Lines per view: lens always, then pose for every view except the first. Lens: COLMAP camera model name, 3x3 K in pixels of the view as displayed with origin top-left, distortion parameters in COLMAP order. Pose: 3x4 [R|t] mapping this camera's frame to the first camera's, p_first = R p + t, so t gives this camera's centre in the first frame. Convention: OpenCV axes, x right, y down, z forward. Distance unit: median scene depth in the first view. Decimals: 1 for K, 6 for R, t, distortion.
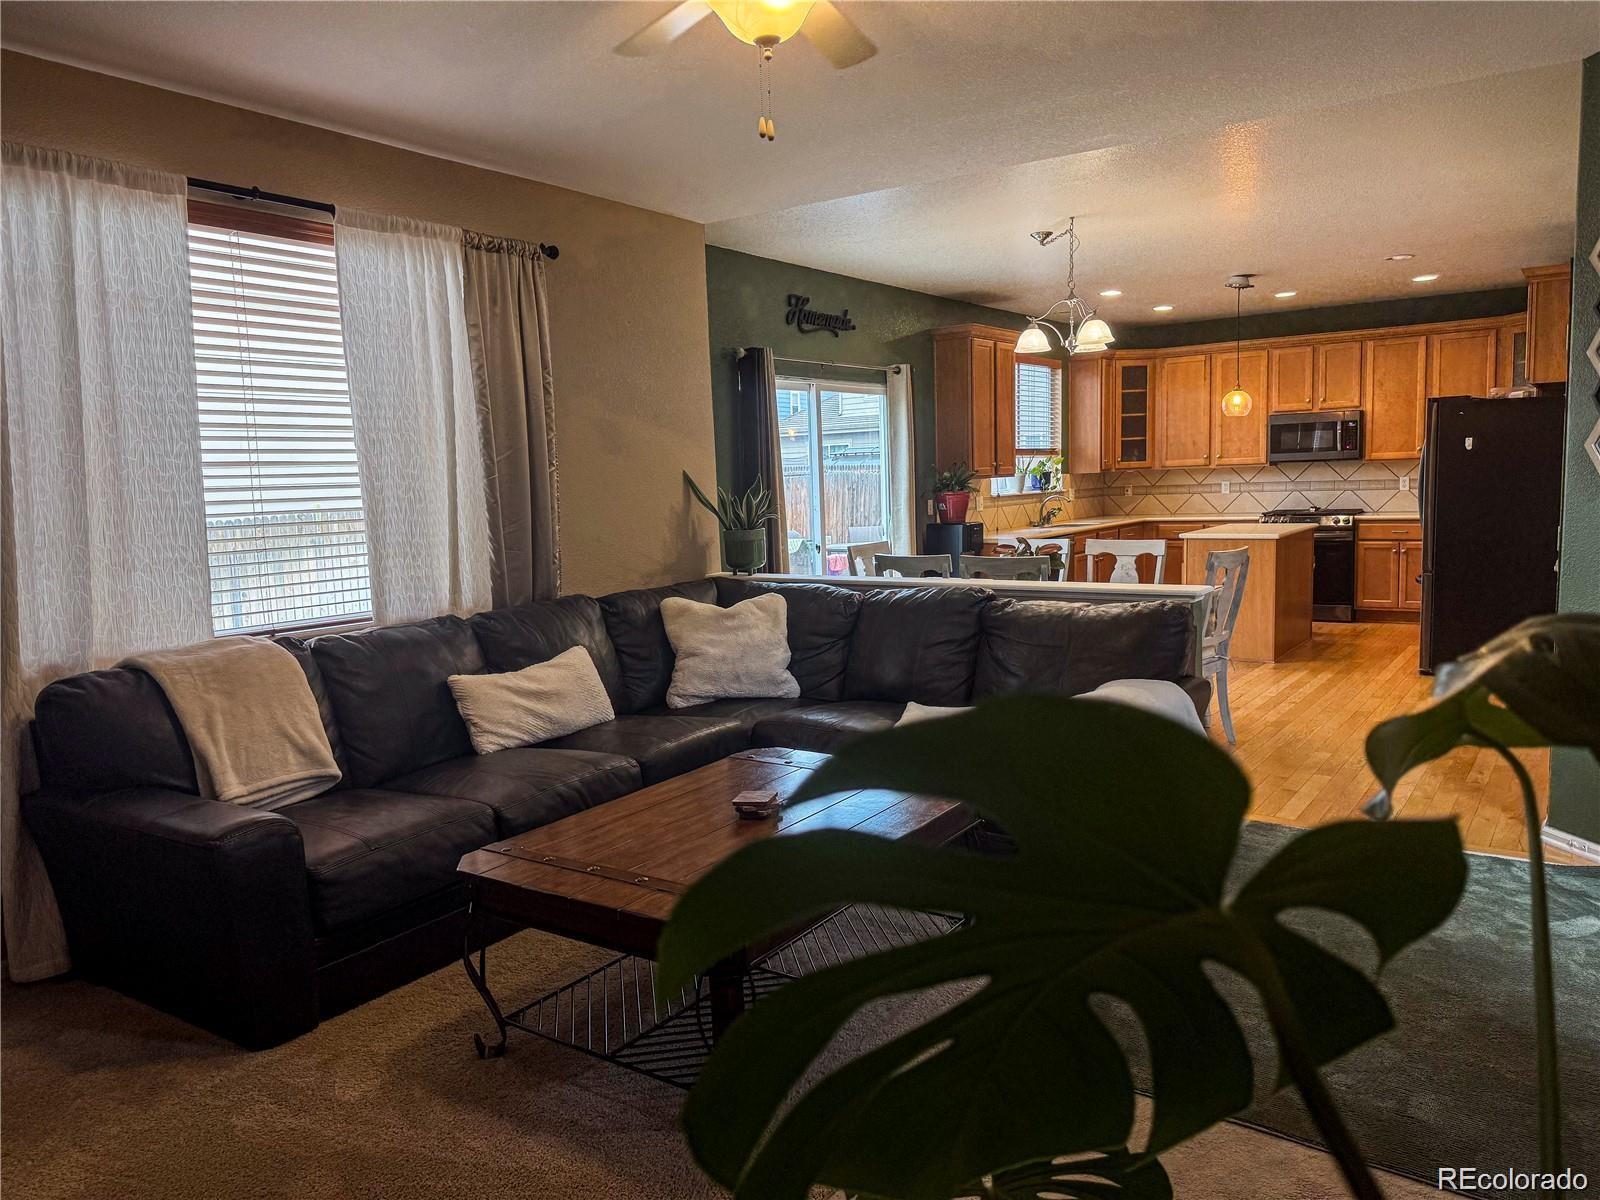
lens RADIAL K [[1151.7, 0, 800.0], [0, 1151.7, 600.0], [0, 0, 1]] dist [0.050509, -0.063241]
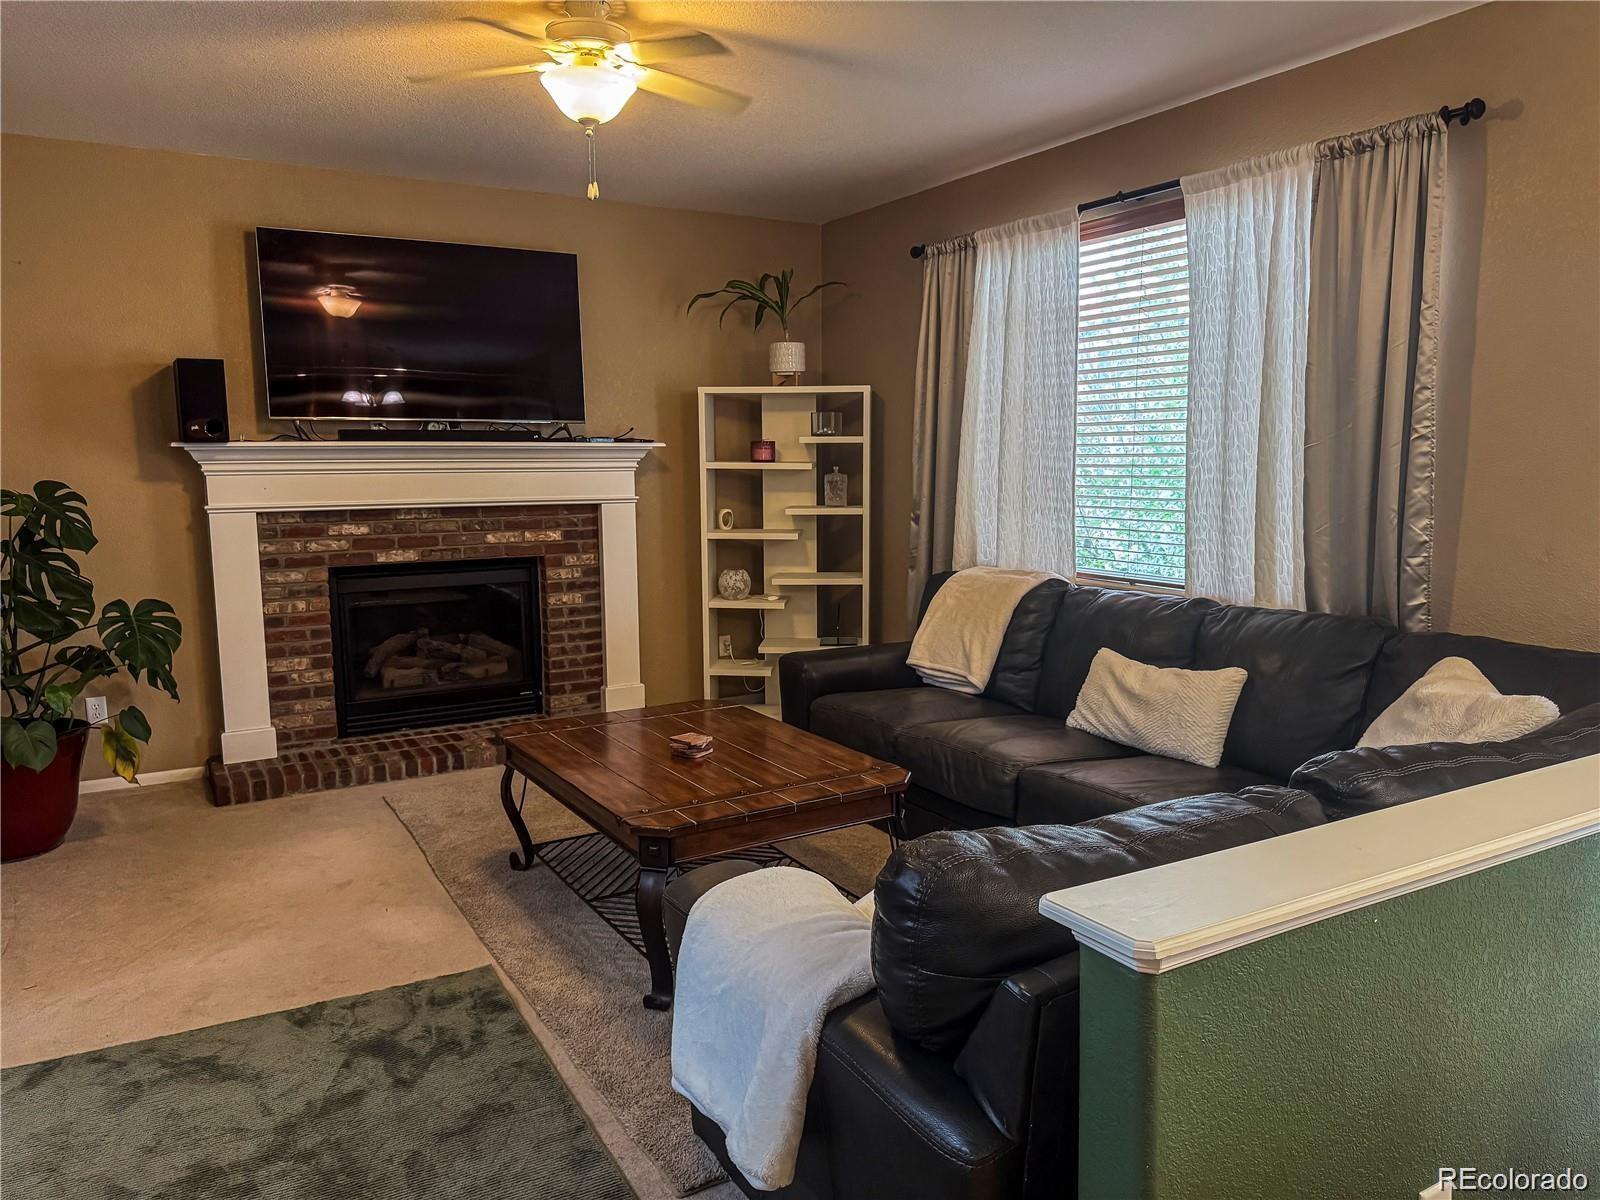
lens RADIAL K [[1151.7, 0, 800.0], [0, 1151.7, 600.0], [0, 0, 1]] dist [0.050509, -0.063241]
pose [[-0.414417, 0.153011, -0.897132, 0.687094], [-0.078469, 0.976087, 0.202724, -0.154282], [0.906698, 0.154409, -0.392500, 1.118488]]
